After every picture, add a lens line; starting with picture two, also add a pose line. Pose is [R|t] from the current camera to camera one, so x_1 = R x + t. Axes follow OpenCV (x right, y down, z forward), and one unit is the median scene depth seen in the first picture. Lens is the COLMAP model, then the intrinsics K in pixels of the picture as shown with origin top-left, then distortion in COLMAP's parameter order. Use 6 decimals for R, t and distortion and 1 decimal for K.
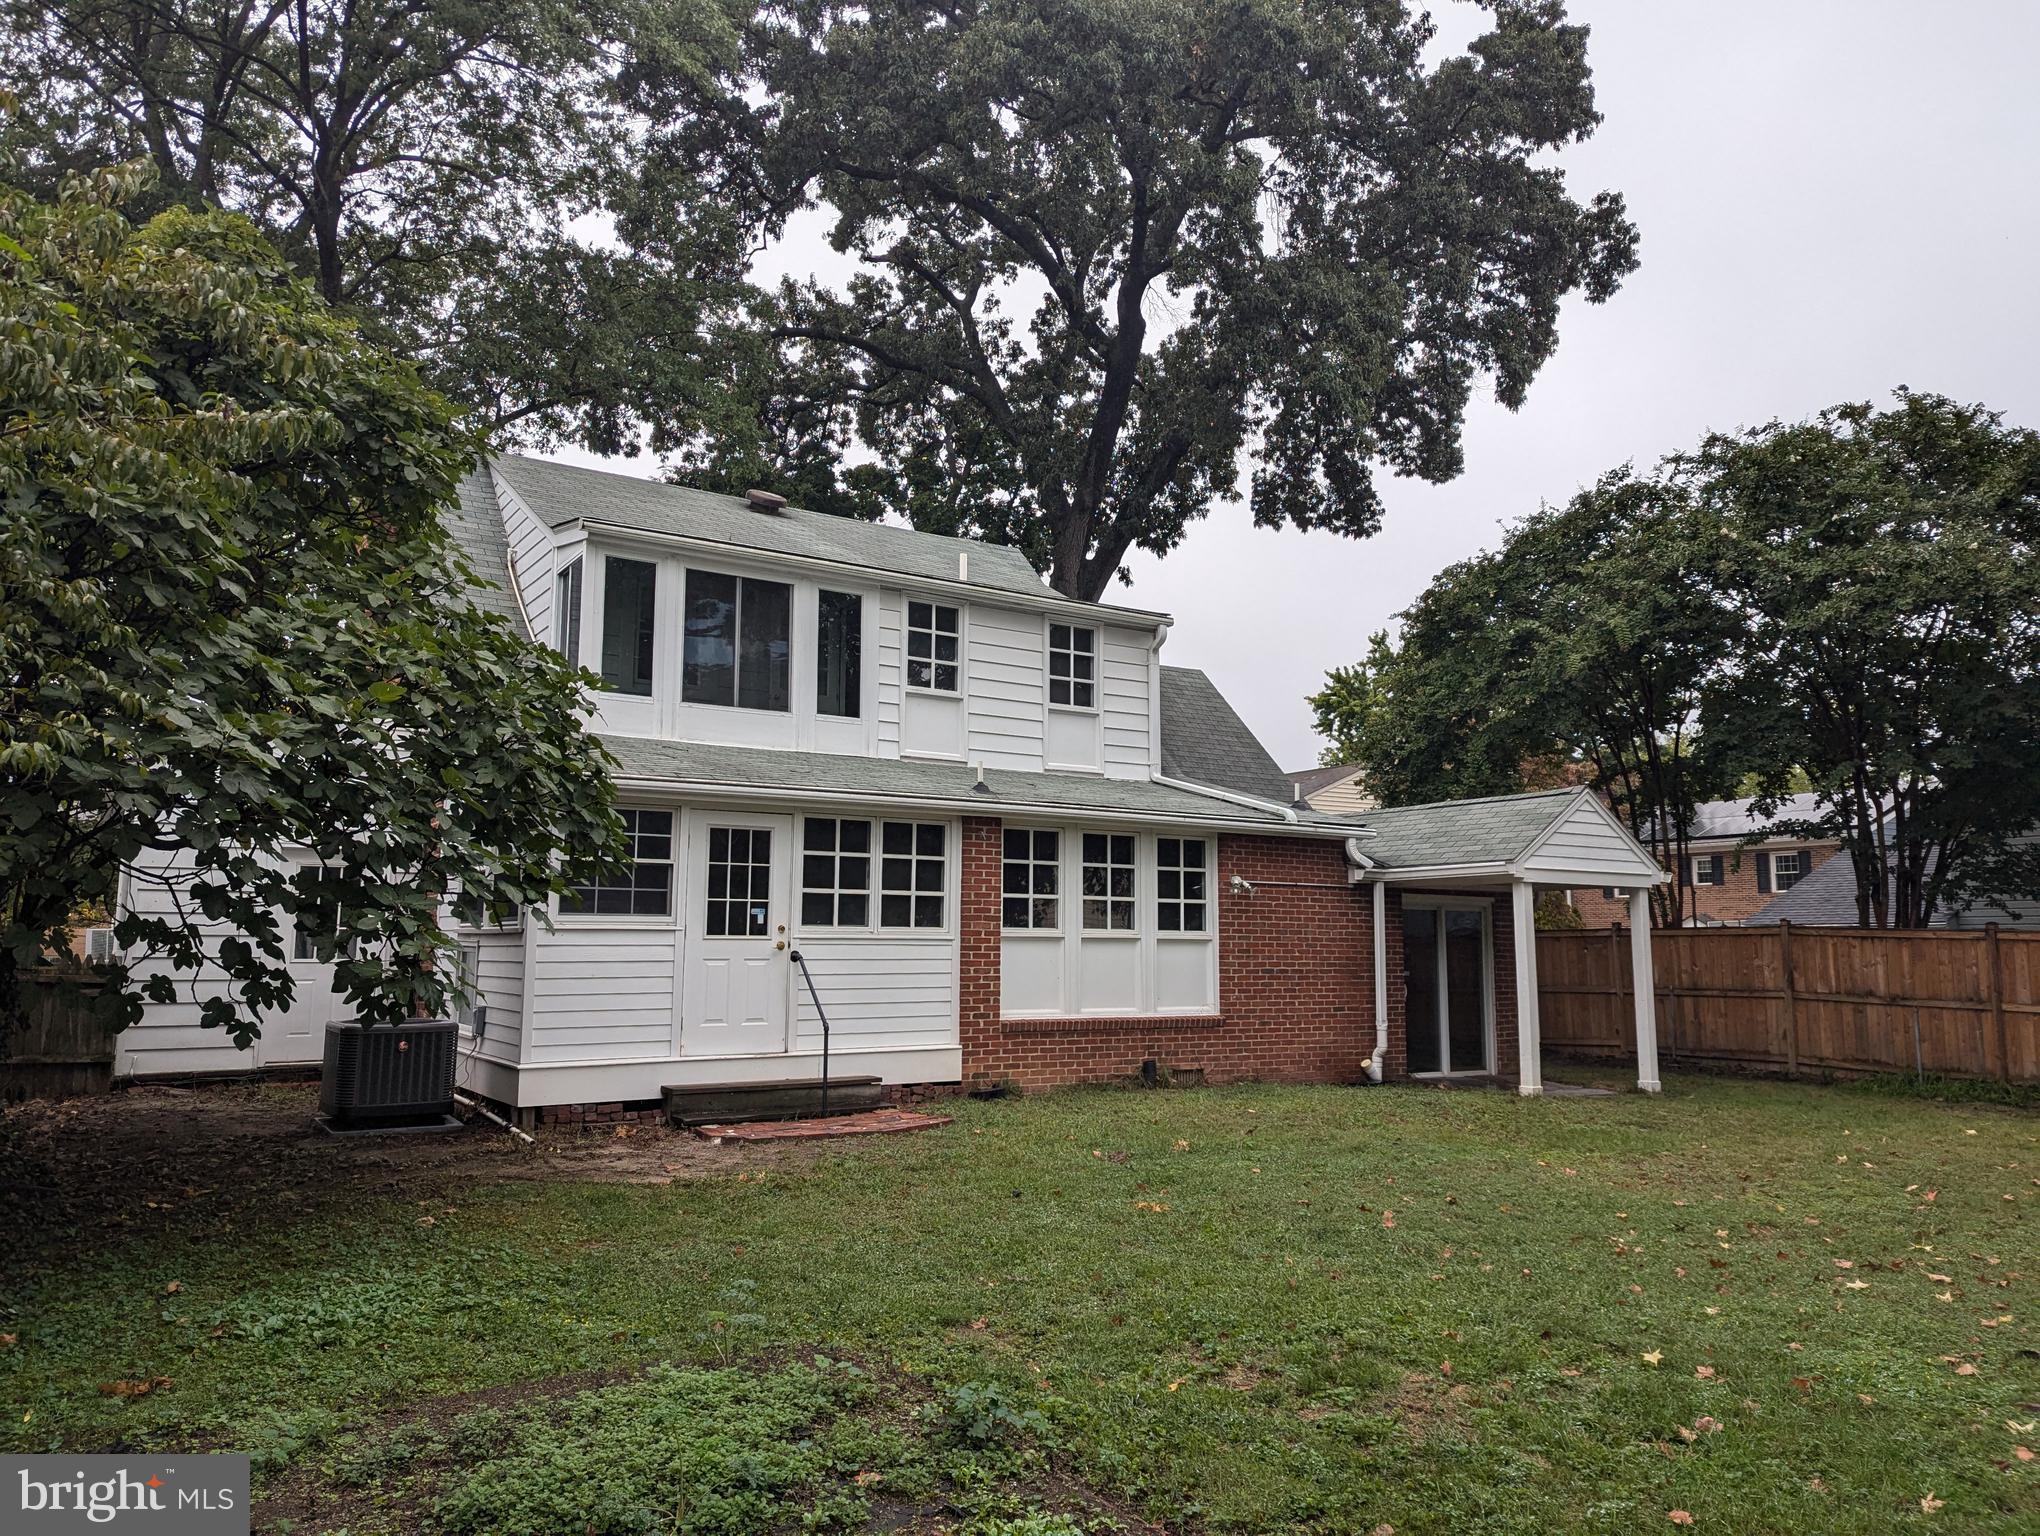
lens RADIAL K [[1400.7, 0, 1017.3], [0, 1400.7, 746.5], [0, 0, 1]] dist [0.066044, -0.049002]
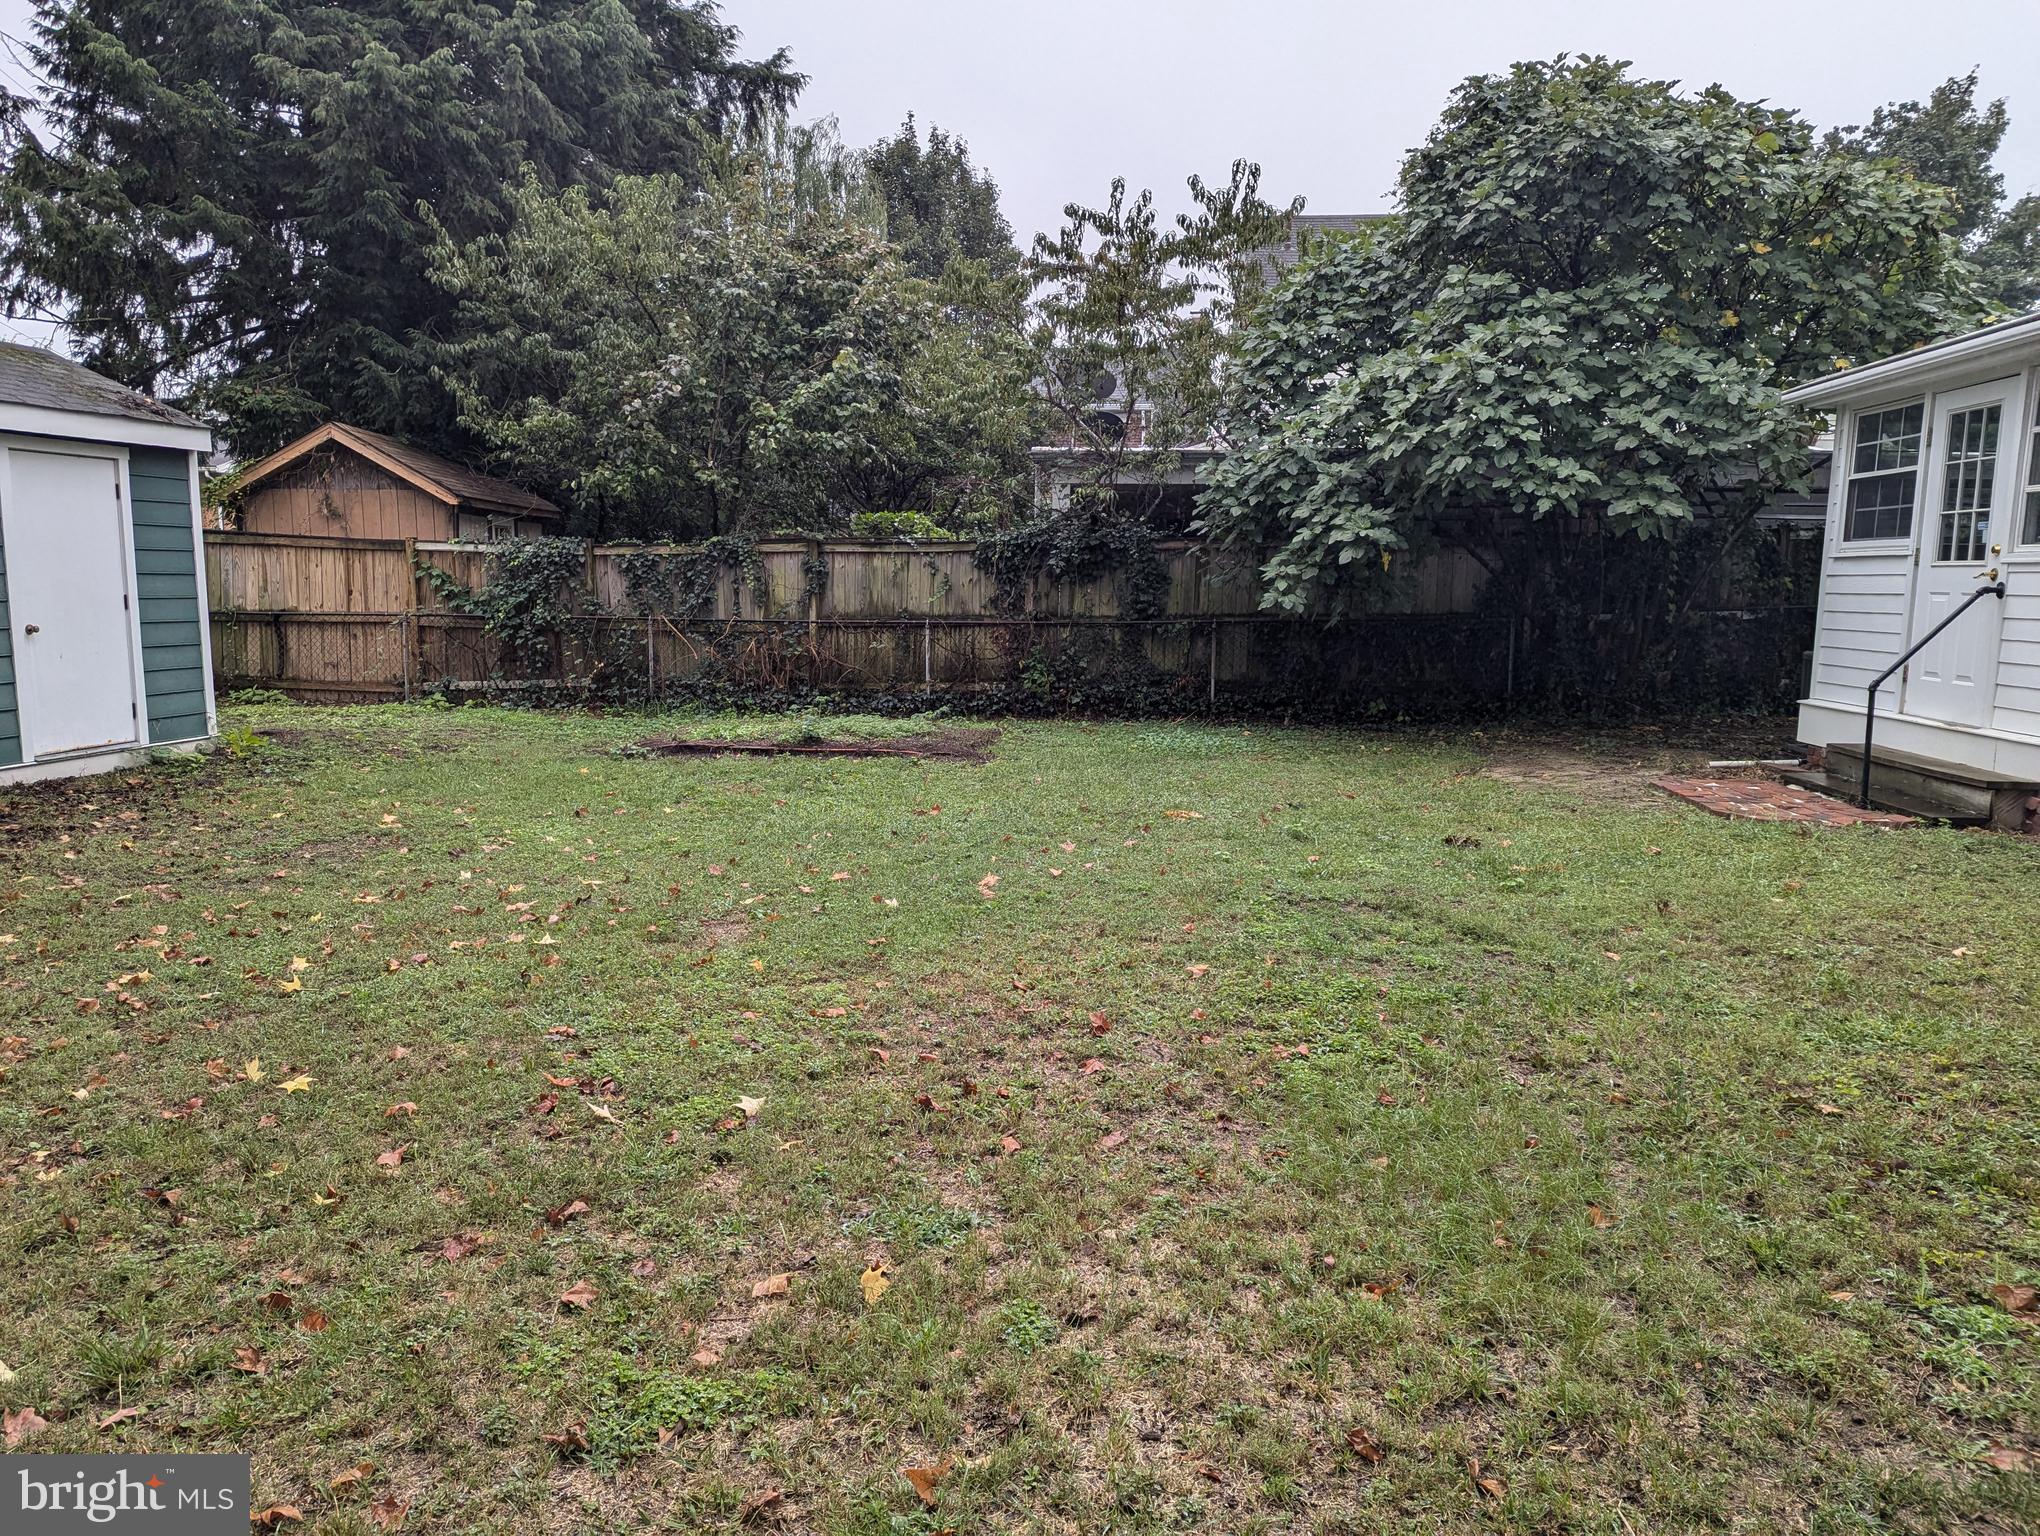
lens RADIAL K [[1420.6, 0, 987.0], [0, 1420.6, 771.0], [0, 0, 1]] dist [0.074451, -0.055734]
pose [[-0.639227, 0.088803, -0.763873, 0.611163], [0.090526, 0.995093, 0.039930, 0.146393], [0.763671, -0.043626, -0.644130, 0.961198]]
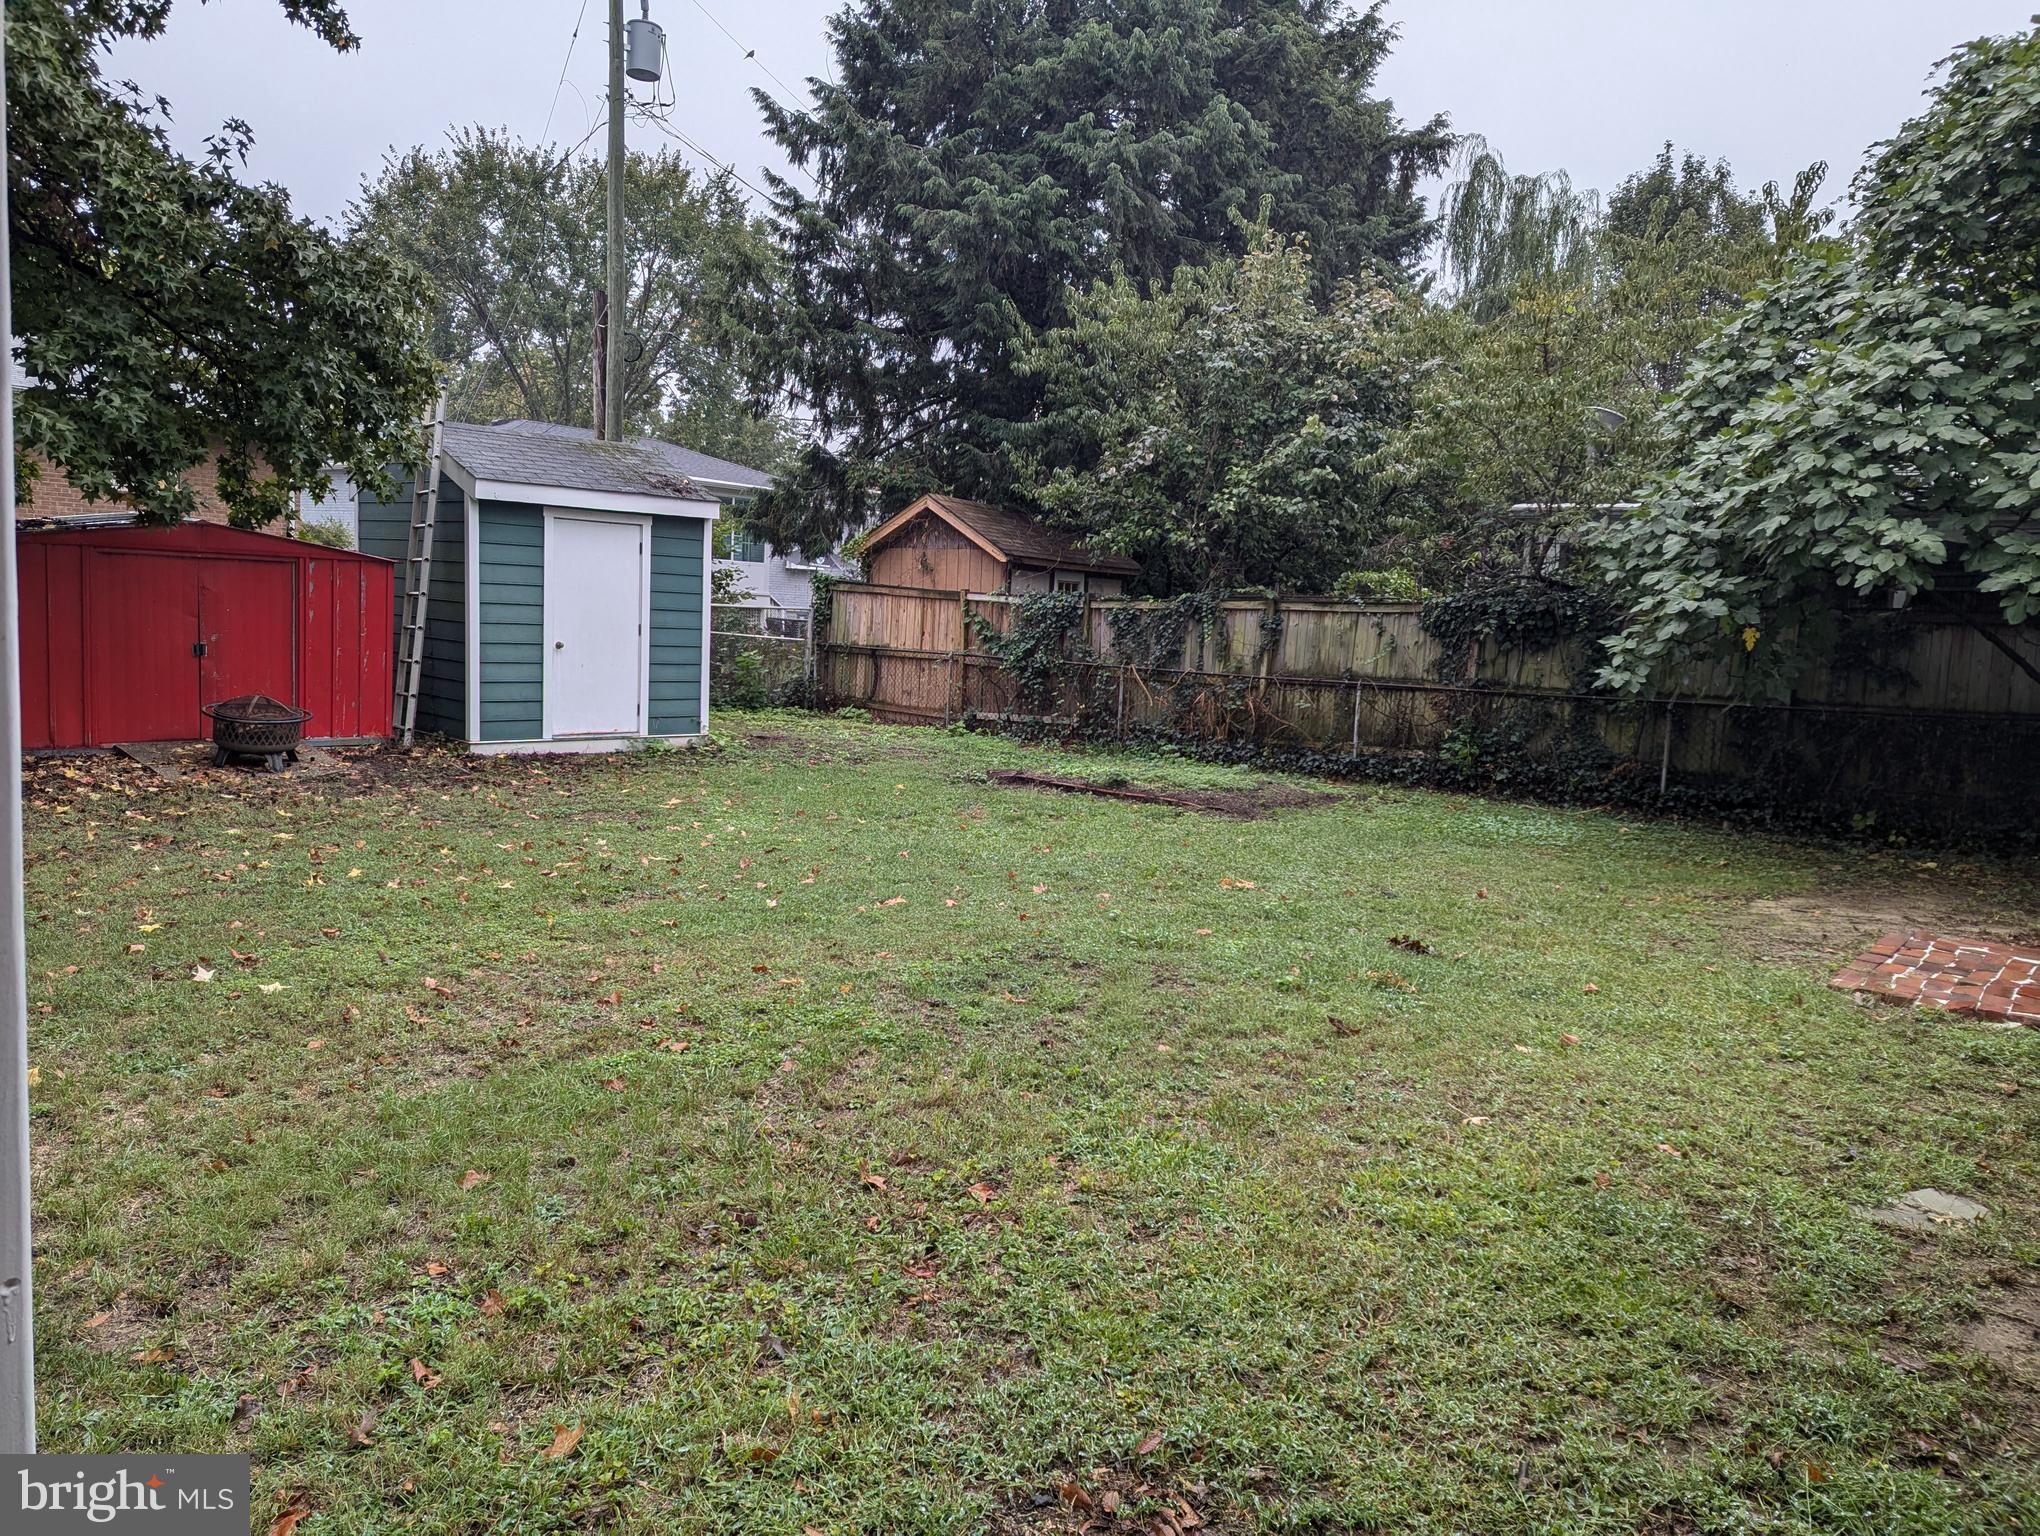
lens RADIAL K [[1420.6, 0, 987.0], [0, 1420.6, 771.0], [0, 0, 1]] dist [0.074451, -0.055734]
pose [[-0.959369, -0.022443, -0.281261, 0.349946], [-0.017428, 0.999642, -0.020318, 0.165455], [0.281617, -0.014591, -0.959416, 1.190137]]
